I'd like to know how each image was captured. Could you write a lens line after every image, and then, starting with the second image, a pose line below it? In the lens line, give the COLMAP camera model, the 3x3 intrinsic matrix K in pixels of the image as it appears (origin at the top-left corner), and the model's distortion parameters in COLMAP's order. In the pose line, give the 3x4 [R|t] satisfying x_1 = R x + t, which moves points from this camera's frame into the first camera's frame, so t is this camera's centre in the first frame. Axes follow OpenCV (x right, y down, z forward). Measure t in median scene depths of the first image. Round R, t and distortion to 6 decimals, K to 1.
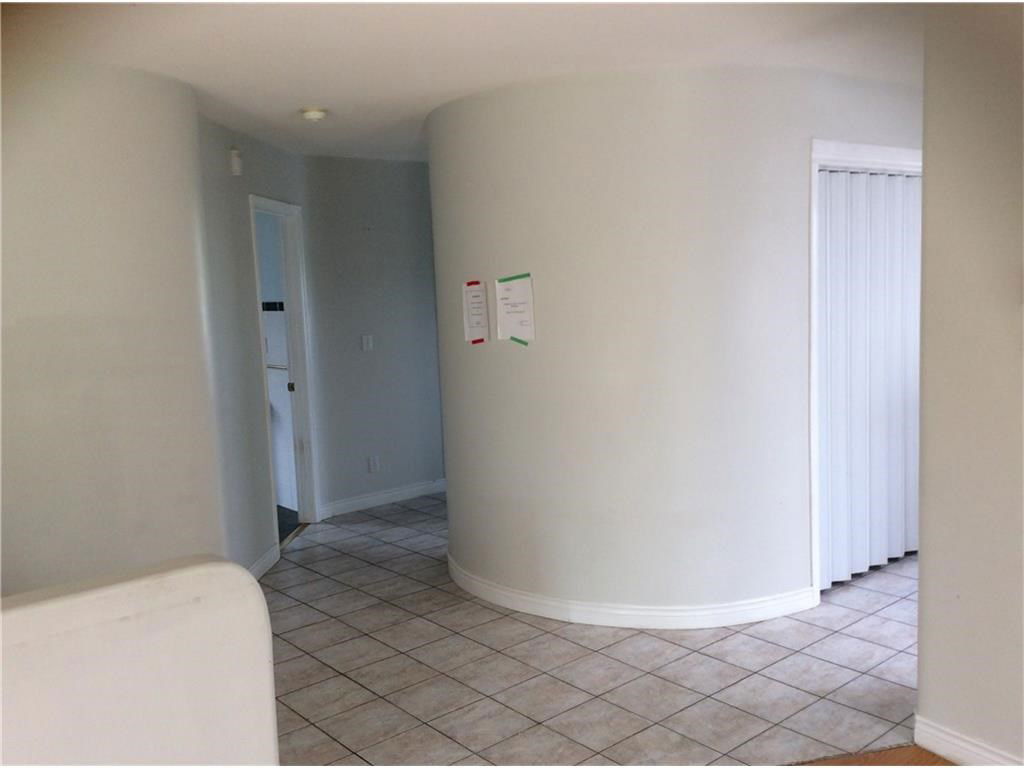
lens RADIAL K [[932.6, 0, 509.8], [0, 932.6, 393.9], [0, 0, 1]] dist [0.107209, -0.227933]
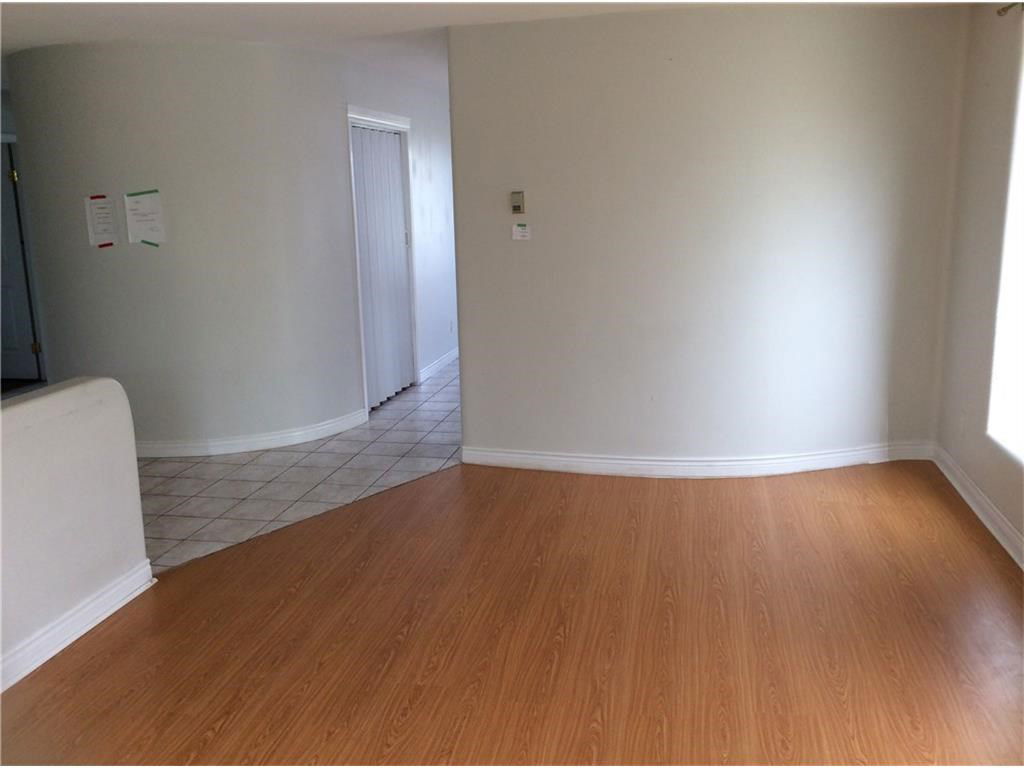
lens RADIAL K [[929.6, 0, 512.0], [0, 929.6, 384.0], [0, 0, 1]] dist [0.107063, -0.177743]
pose [[0.787488, -0.106039, 0.607140, -0.402824], [0.070558, 0.994123, 0.082109, 0.063527], [-0.612278, -0.021821, 0.790341, -0.323567]]
